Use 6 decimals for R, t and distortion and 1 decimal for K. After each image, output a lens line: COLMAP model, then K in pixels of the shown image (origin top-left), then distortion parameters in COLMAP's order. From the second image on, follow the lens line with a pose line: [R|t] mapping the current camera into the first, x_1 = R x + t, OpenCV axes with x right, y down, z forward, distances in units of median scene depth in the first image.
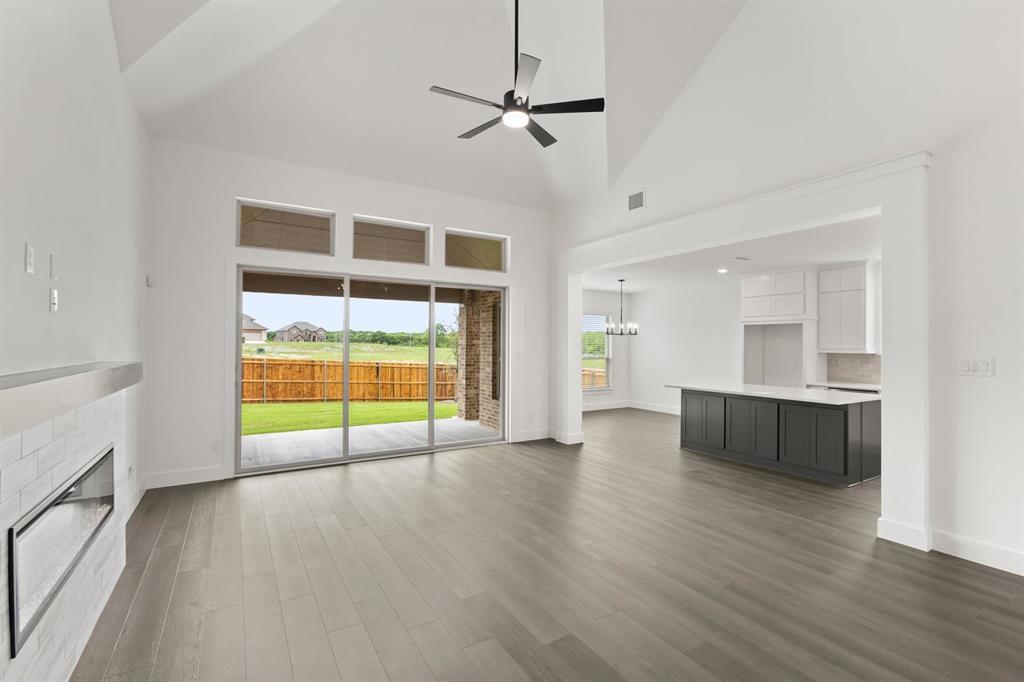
lens RADIAL K [[453.1, 0, 513.5], [0, 453.1, 339.9], [0, 0, 1]] dist [0.000034, 0.002155]
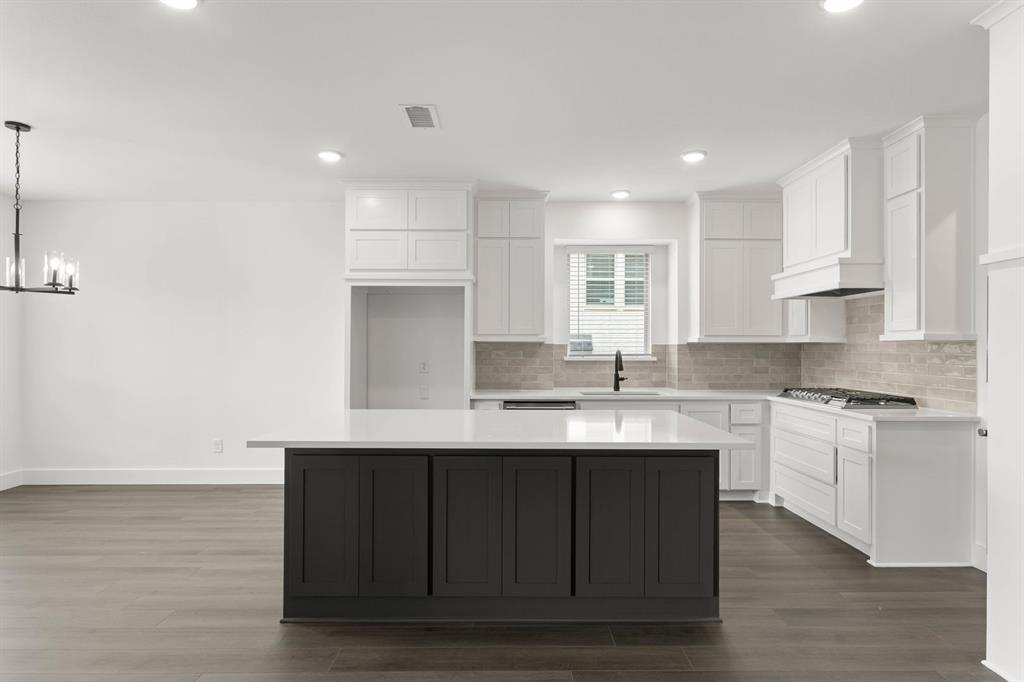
lens RADIAL K [[548.7, 0, 519.5], [0, 548.7, 347.2], [0, 0, 1]] dist [-0.003280, 0.001457]
pose [[0.521306, -0.000453, 0.853370, 0.106925], [-0.004531, 0.999984, 0.003299, 0.032403], [-0.853358, -0.005587, 0.521295, 0.580031]]
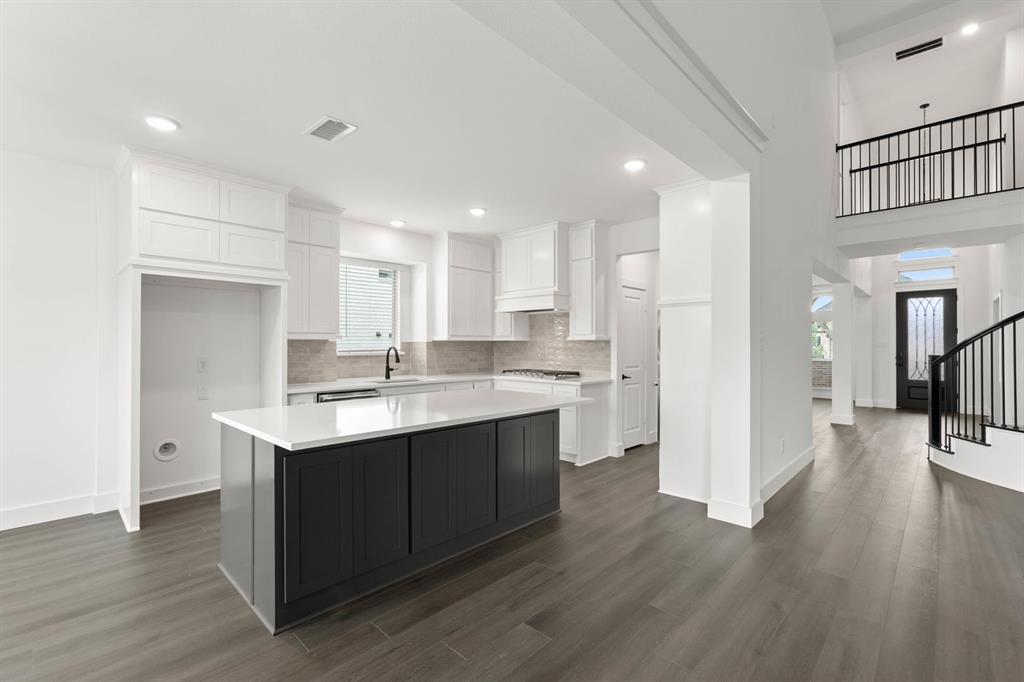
lens RADIAL K [[453.1, 0, 516.1], [0, 453.1, 341.5], [0, 0, 1]] dist [0.000034, 0.002155]
pose [[-0.247471, 0.004066, 0.968887, 0.019191], [-0.002891, 0.999984, -0.004935, 0.032933], [-0.968891, -0.004022, -0.247455, 0.828574]]
